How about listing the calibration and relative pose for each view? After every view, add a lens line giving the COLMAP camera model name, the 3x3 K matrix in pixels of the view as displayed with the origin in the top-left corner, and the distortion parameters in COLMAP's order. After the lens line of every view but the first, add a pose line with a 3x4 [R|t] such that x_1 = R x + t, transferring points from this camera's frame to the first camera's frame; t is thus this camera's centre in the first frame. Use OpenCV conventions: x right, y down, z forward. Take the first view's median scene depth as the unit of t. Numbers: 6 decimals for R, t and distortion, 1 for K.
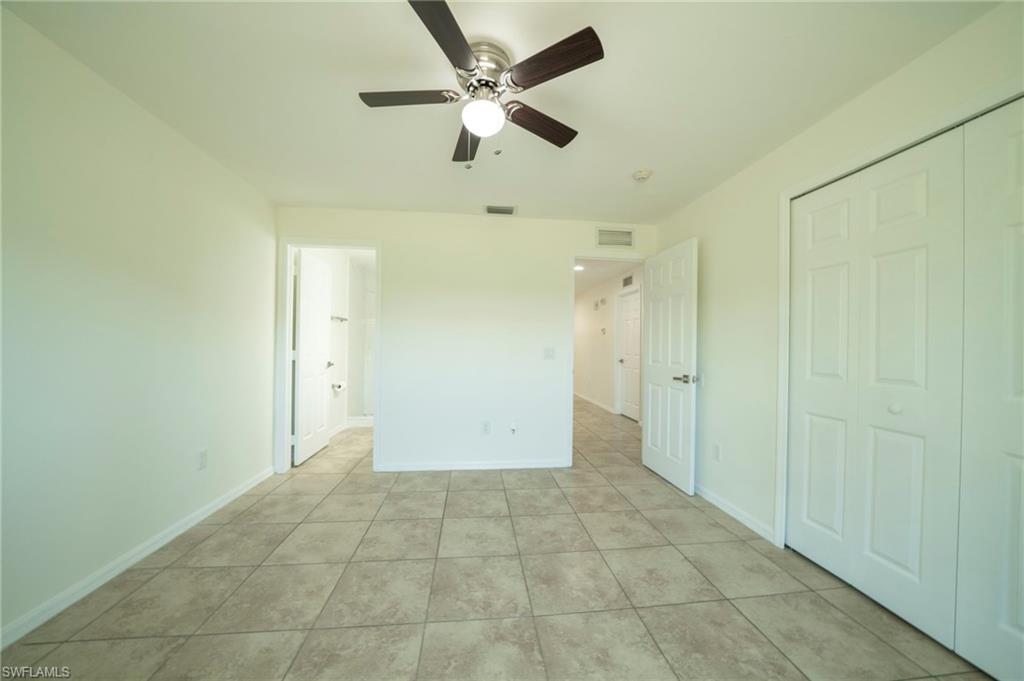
lens RADIAL K [[355.1, 0, 512.3], [0, 355.1, 344.7], [0, 0, 1]] dist [-0.025663, 0.002754]
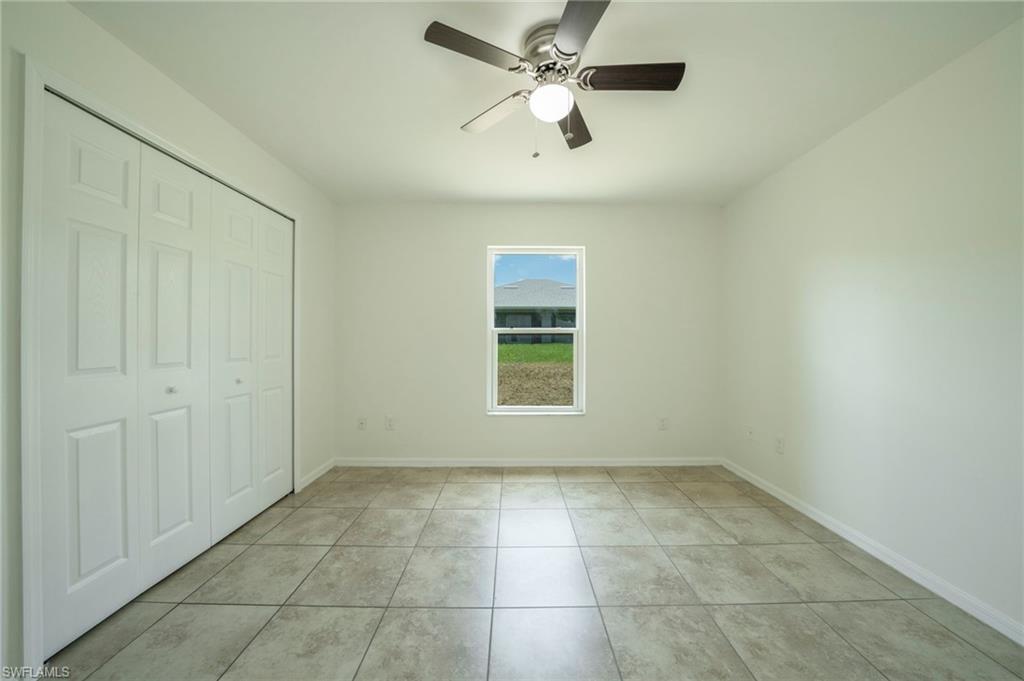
lens RADIAL K [[364.8, 0, 512.0], [0, 364.8, 340.5], [0, 0, 1]] dist [-0.021724, 0.000130]
pose [[-0.994074, -0.017235, 0.107333, -0.079629], [-0.016721, 0.999844, 0.005689, 0.005065], [-0.107414, 0.003860, -0.994207, 1.762135]]
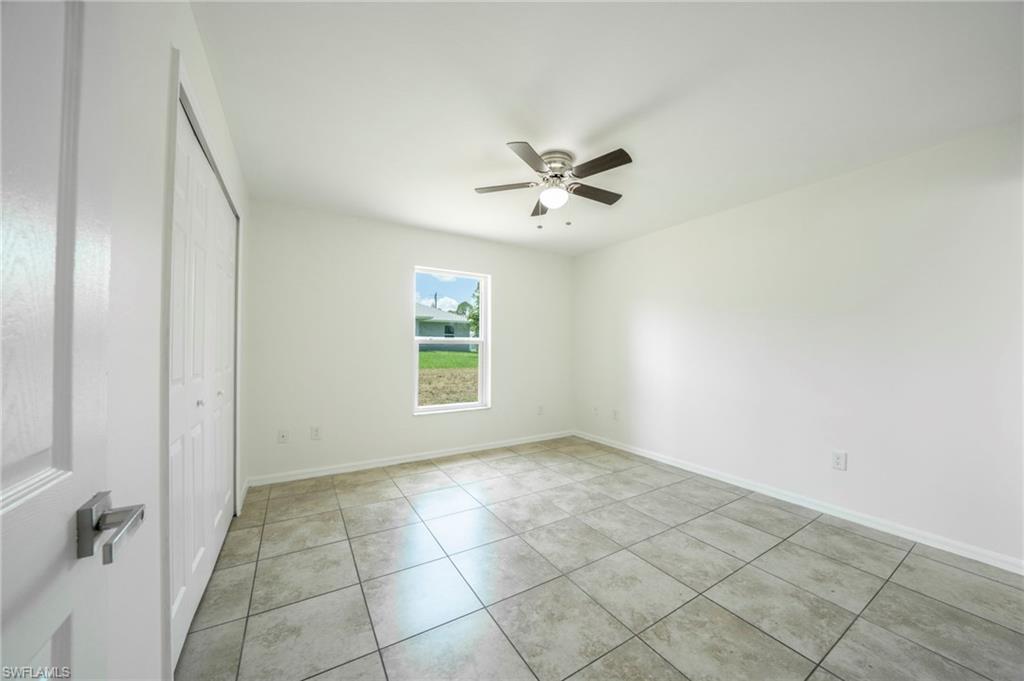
lens RADIAL K [[355.1, 0, 512.3], [0, 355.1, 344.7], [0, 0, 1]] dist [-0.025663, 0.002754]
pose [[-0.905495, -0.024580, -0.423644, 0.623663], [-0.019738, 0.999680, -0.015813, 0.013950], [0.423897, -0.005957, -0.905691, 2.022597]]
